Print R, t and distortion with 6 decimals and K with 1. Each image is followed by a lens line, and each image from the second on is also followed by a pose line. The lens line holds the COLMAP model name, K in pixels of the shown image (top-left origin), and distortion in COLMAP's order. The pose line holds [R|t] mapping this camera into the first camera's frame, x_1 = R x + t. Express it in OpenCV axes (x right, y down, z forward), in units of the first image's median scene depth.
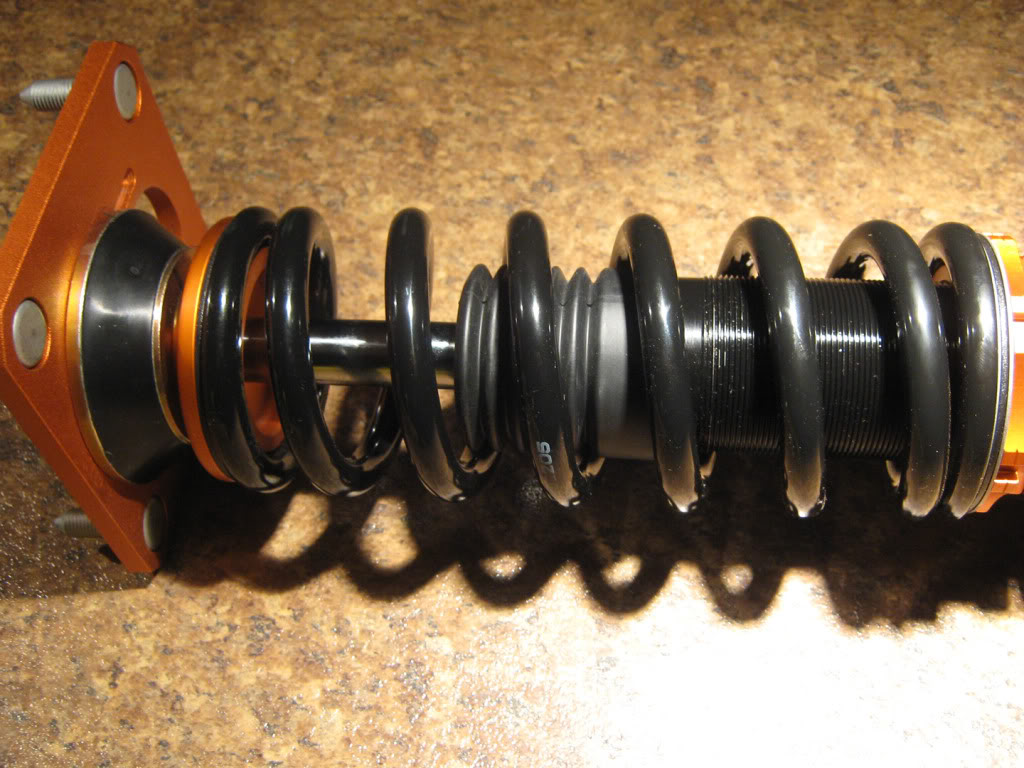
lens RADIAL K [[1159.5, 0, 517.8], [0, 1159.5, 386.1], [0, 0, 1]] dist [-0.089861, 0.000000]
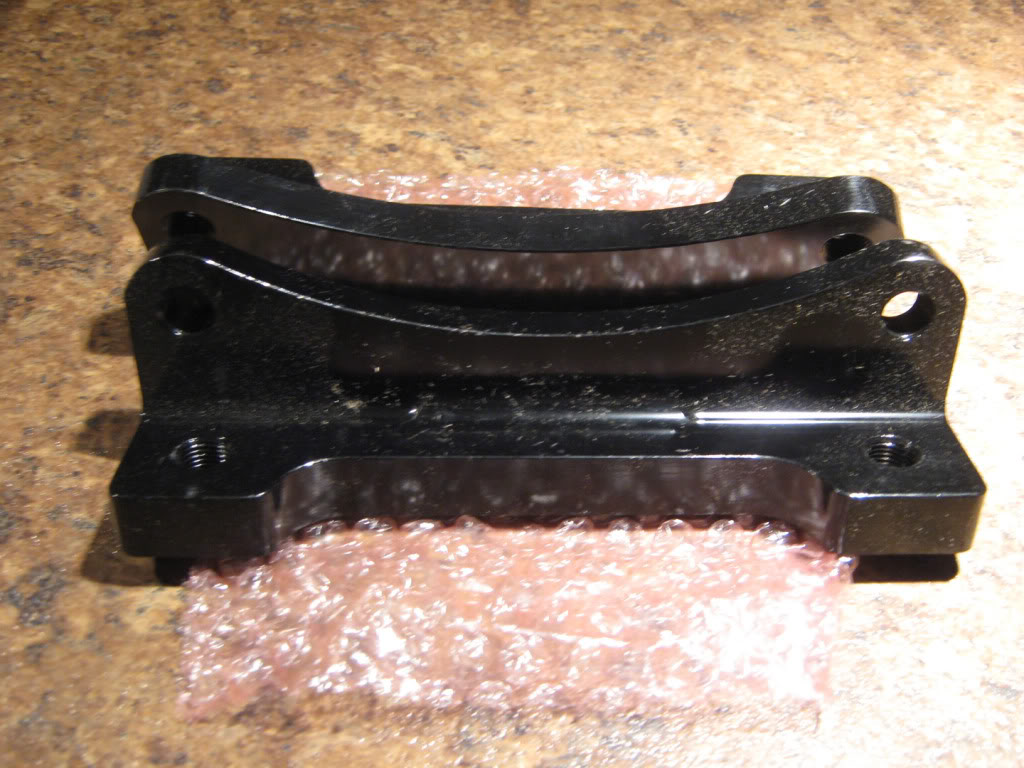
lens RADIAL K [[1159.5, 0, 532.1], [0, 1159.5, 396.5], [0, 0, 1]] dist [-0.089861, 0.000000]
pose [[0.996764, -0.015188, 0.078937, -0.147834], [0.026677, 0.988836, -0.146598, 0.232385], [-0.075830, 0.148229, 0.986042, 0.163153]]
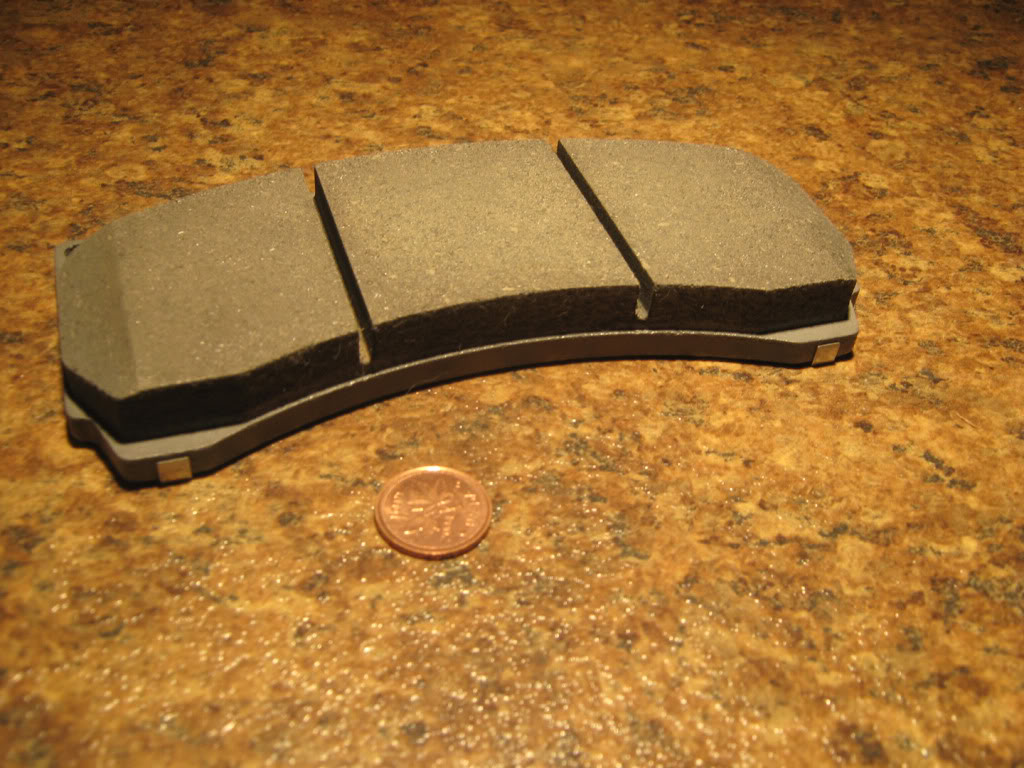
lens RADIAL K [[1159.5, 0, 522.2], [0, 1159.5, 416.5], [0, 0, 1]] dist [-0.089861, 0.000000]
pose [[0.905418, -0.211297, 0.368200, 0.093669], [0.263225, 0.959904, -0.096423, 0.173570], [-0.333063, 0.184223, 0.924733, 0.367812]]
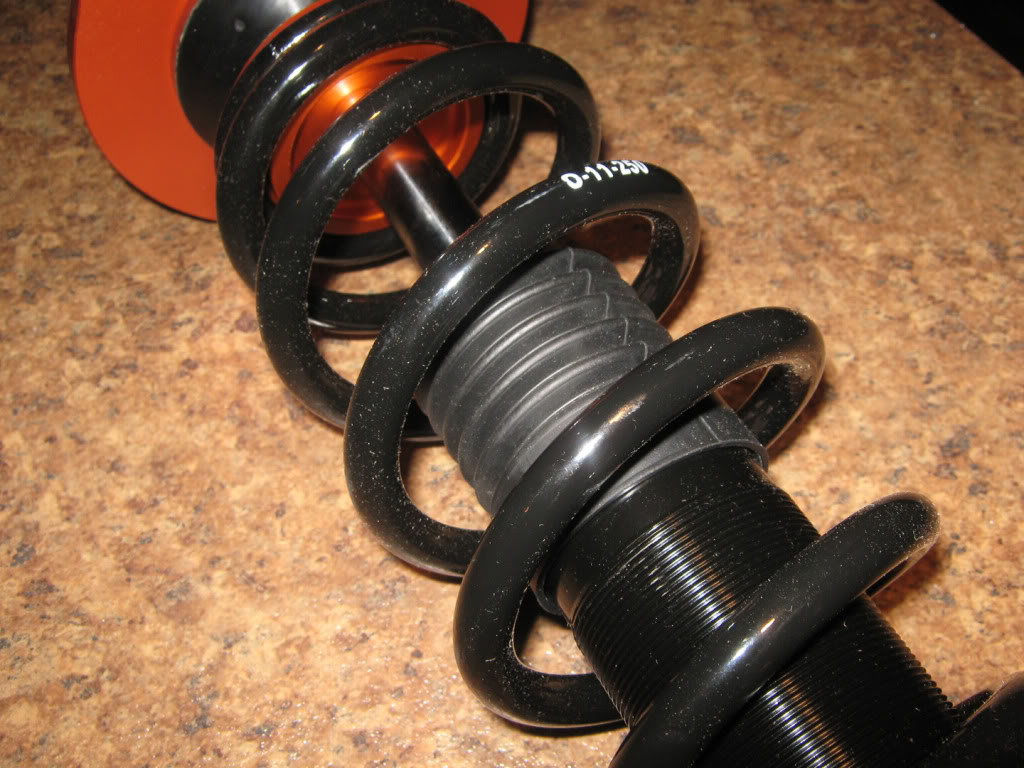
lens RADIAL K [[1161.8, 0, 532.5], [0, 1161.8, 430.3], [0, 0, 1]] dist [-0.087445, 0.000000]
pose [[0.798710, -0.471570, 0.373743, 0.187526], [0.456849, 0.879488, 0.133382, -0.235049], [-0.391601, 0.064210, 0.917892, 0.328401]]
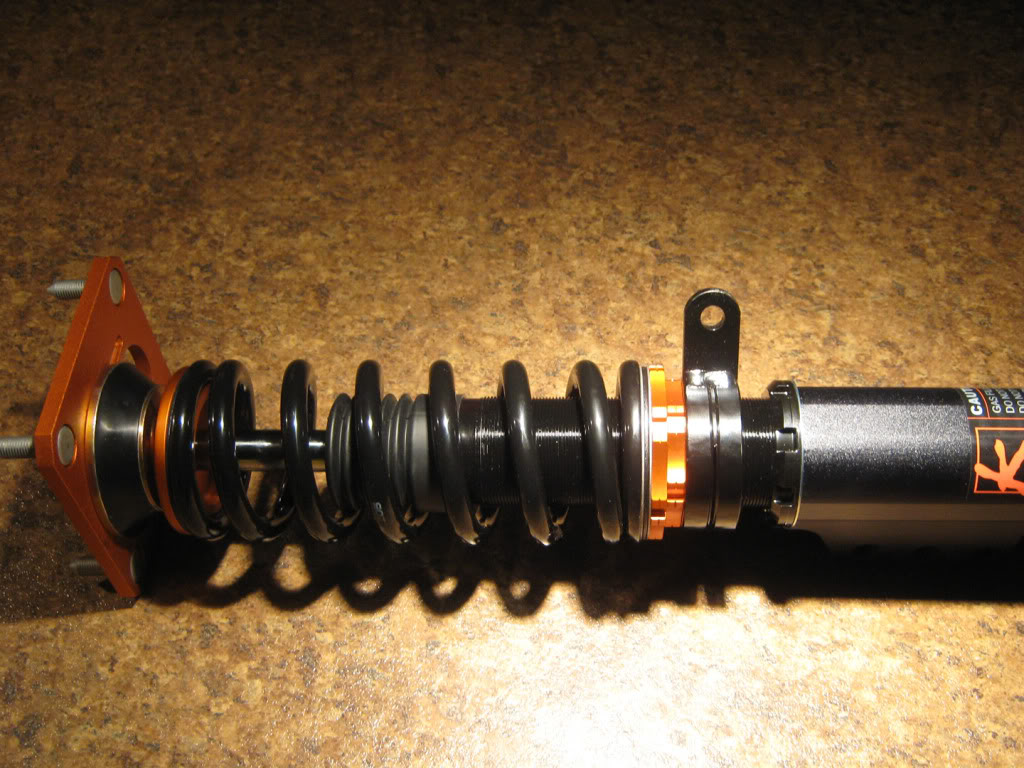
lens RADIAL K [[1159.5, 0, 515.0], [0, 1159.5, 380.1], [0, 0, 1]] dist [-0.089861, 0.000000]
pose [[0.998561, -0.026300, 0.046740, 0.090909], [0.029460, 0.997232, -0.068274, -0.004611], [-0.044815, 0.069553, 0.996571, -0.420404]]
